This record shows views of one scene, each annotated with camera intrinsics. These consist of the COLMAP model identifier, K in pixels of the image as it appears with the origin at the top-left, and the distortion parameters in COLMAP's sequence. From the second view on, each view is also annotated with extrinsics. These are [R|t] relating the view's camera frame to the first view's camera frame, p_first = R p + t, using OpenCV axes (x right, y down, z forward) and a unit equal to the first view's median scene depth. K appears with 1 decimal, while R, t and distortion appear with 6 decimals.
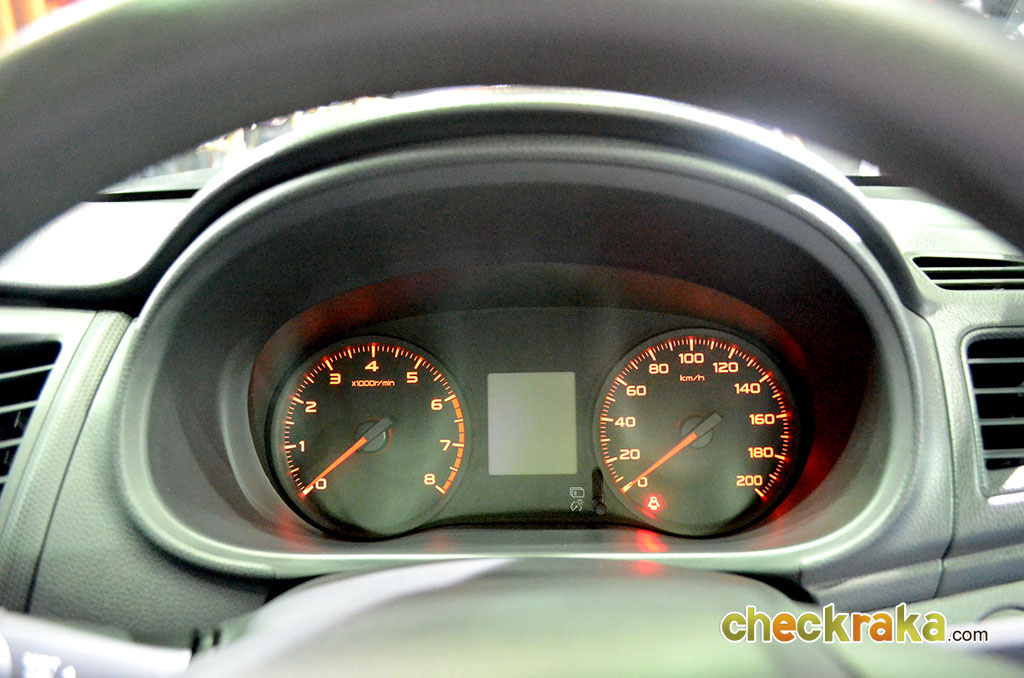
lens RADIAL K [[880.4, 0, 512.0], [0, 880.4, 339.0], [0, 0, 1]] dist [-0.007454, -0.000216]
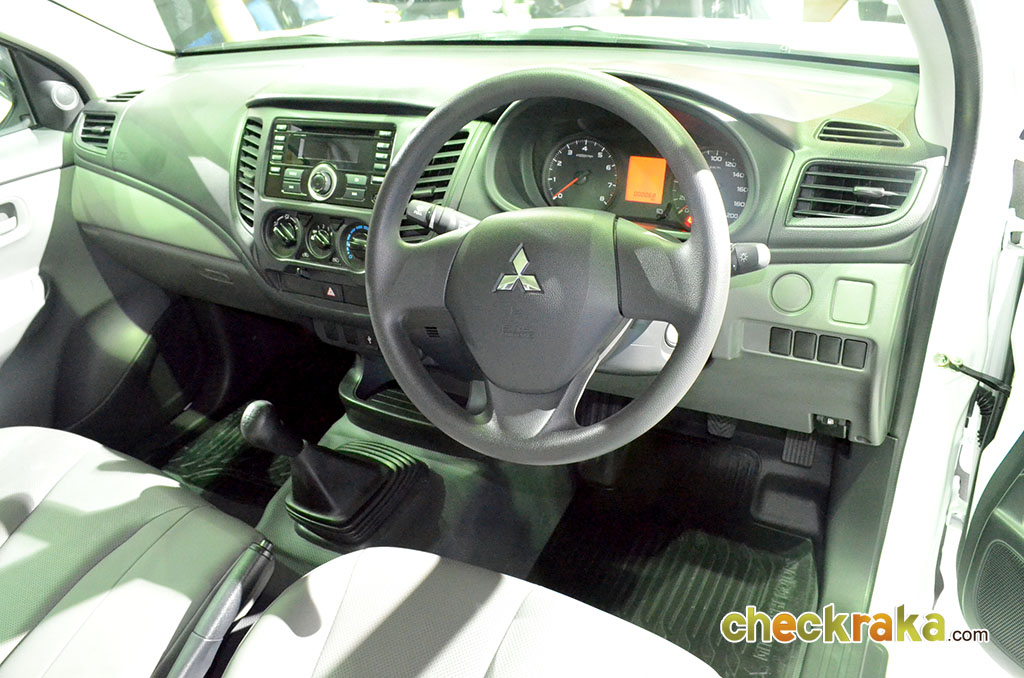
lens RADIAL K [[880.4, 0, 512.0], [0, 880.4, 339.0], [0, 0, 1]] dist [-0.007454, -0.000216]
pose [[0.911341, 0.176002, -0.372130, 0.649810], [-0.062052, 0.952397, 0.298480, -0.180423], [0.406948, -0.248925, 0.878880, -1.325287]]
